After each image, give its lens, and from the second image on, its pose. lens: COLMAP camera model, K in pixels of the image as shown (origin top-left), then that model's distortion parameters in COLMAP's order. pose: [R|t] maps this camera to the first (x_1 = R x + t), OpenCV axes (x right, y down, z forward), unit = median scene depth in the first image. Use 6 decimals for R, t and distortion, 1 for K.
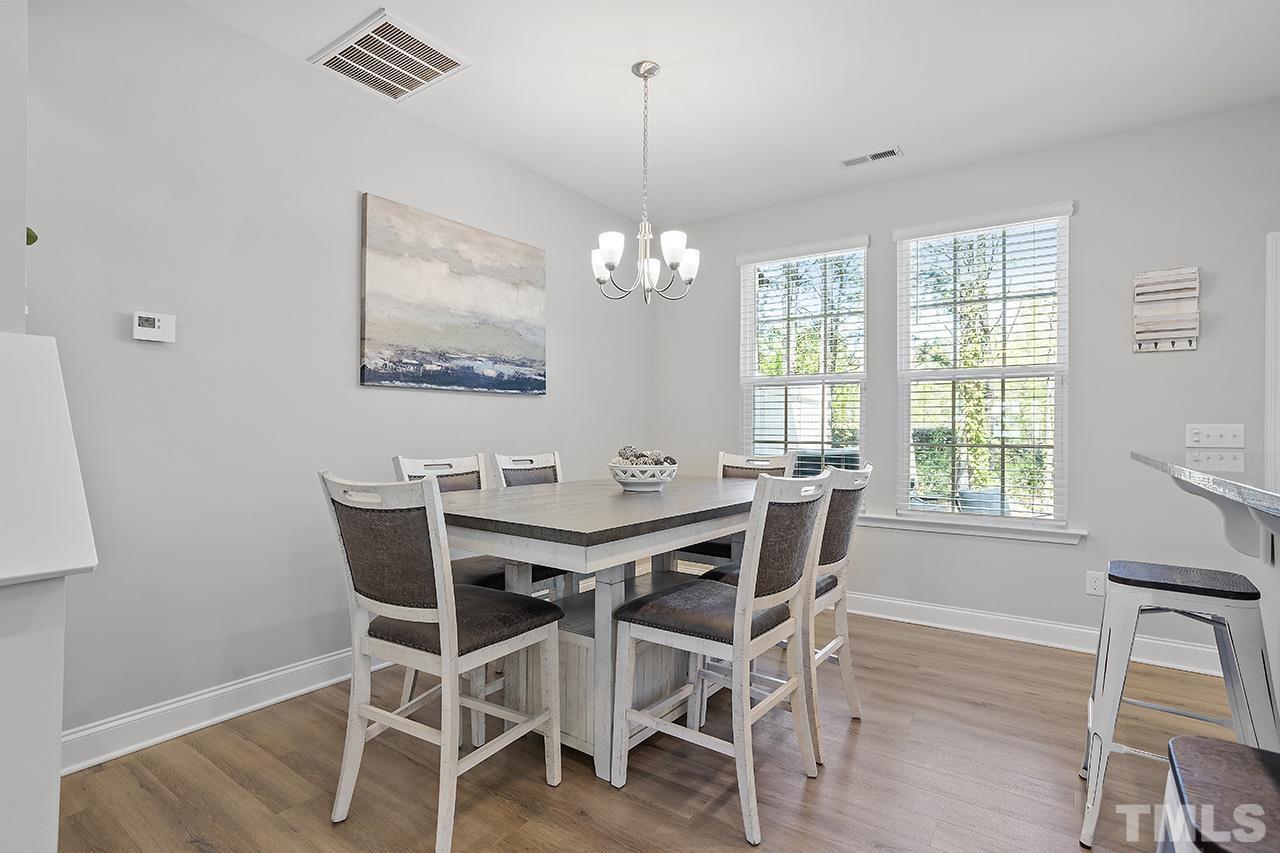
lens RADIAL K [[625.5, 0, 636.6], [0, 625.5, 430.5], [0, 0, 1]] dist [-0.038903, 0.029005]
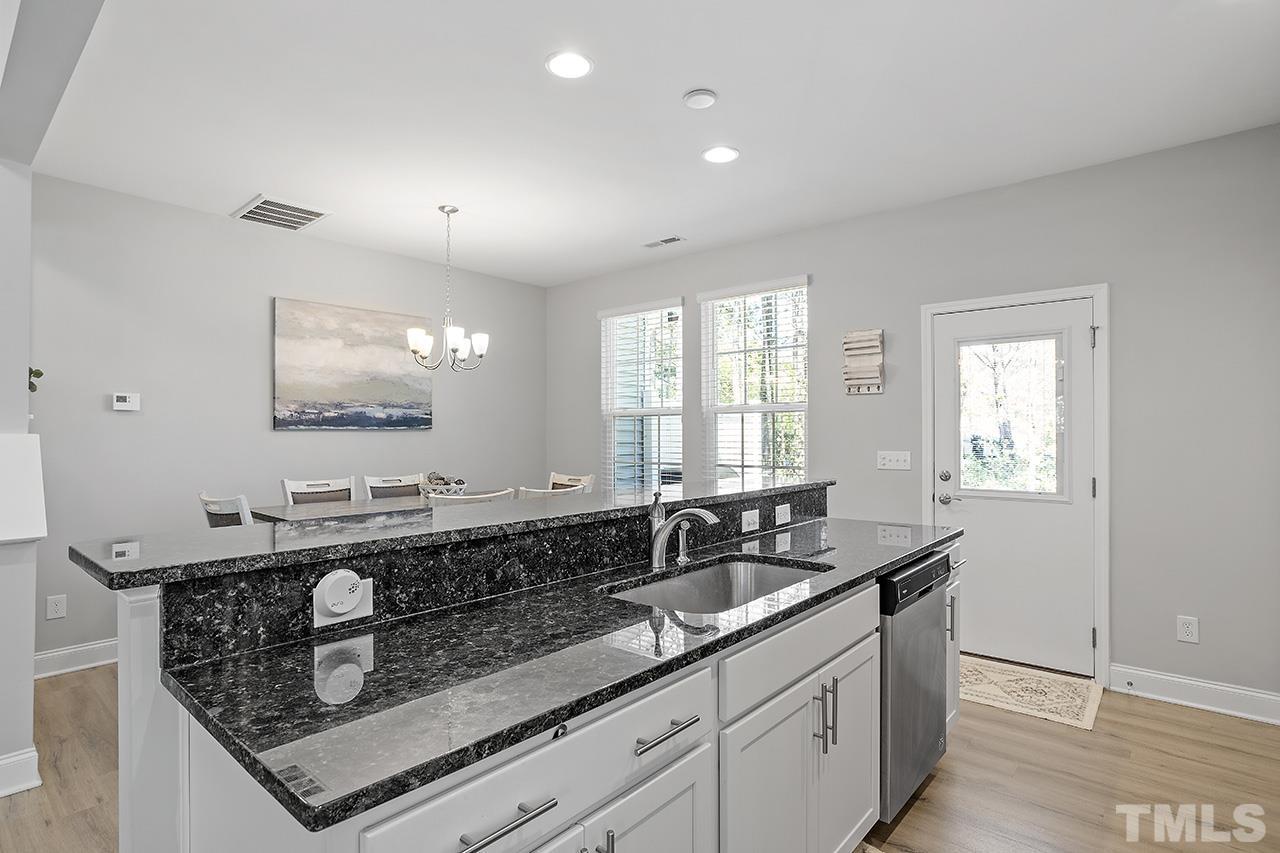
lens RADIAL K [[645.1, 0, 622.0], [0, 645.1, 430.6], [0, 0, 1]] dist [-0.004015, 0.001258]
pose [[0.993443, -0.011338, -0.113761, 0.490348], [0.010272, 0.999898, -0.009956, -0.043202], [0.113862, 0.008722, 0.993458, -0.369253]]
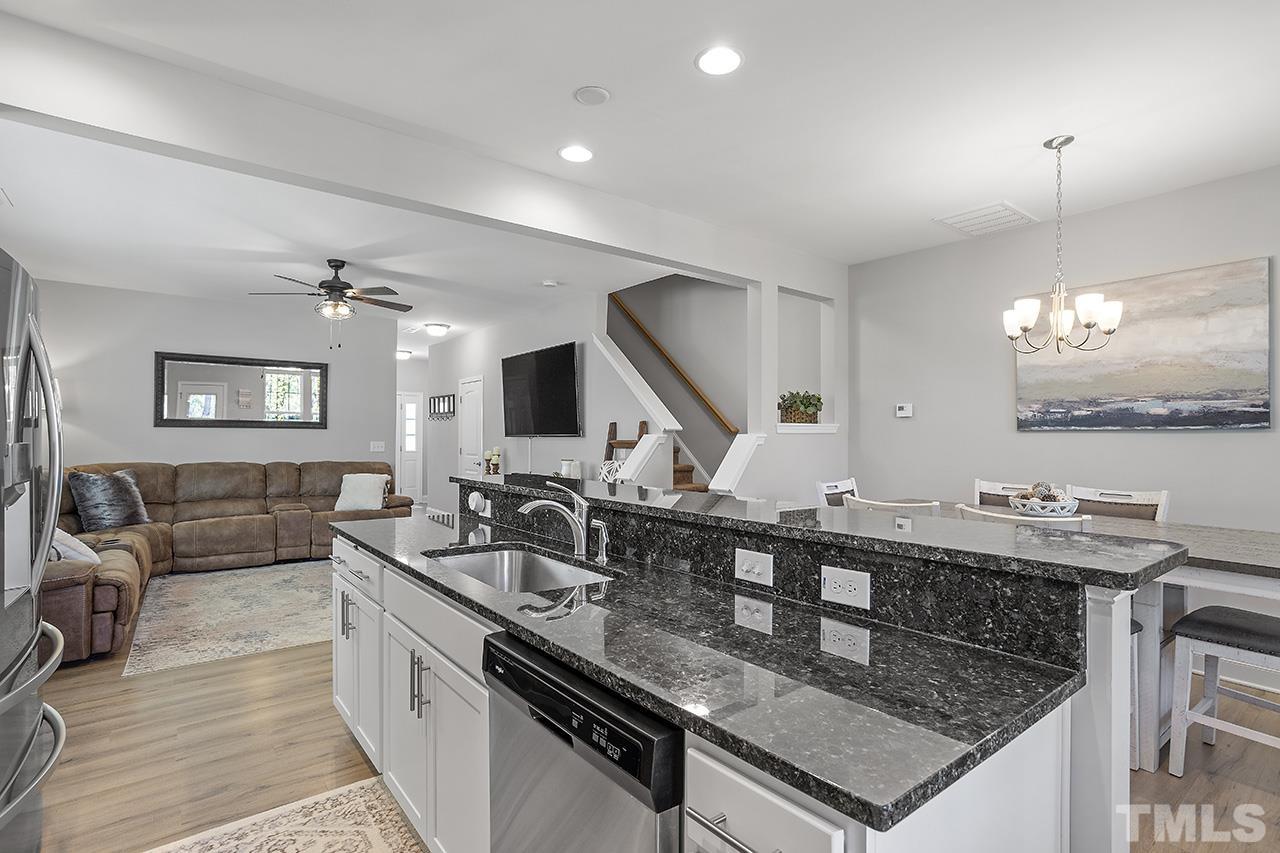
lens RADIAL K [[625.5, 0, 636.6], [0, 625.5, 430.5], [0, 0, 1]] dist [-0.038903, 0.029005]
pose [[-0.284440, -0.017555, -0.958533, 1.075108], [-0.012067, 0.999819, -0.014730, -0.038444], [0.958618, 0.007377, -0.284600, 0.509181]]
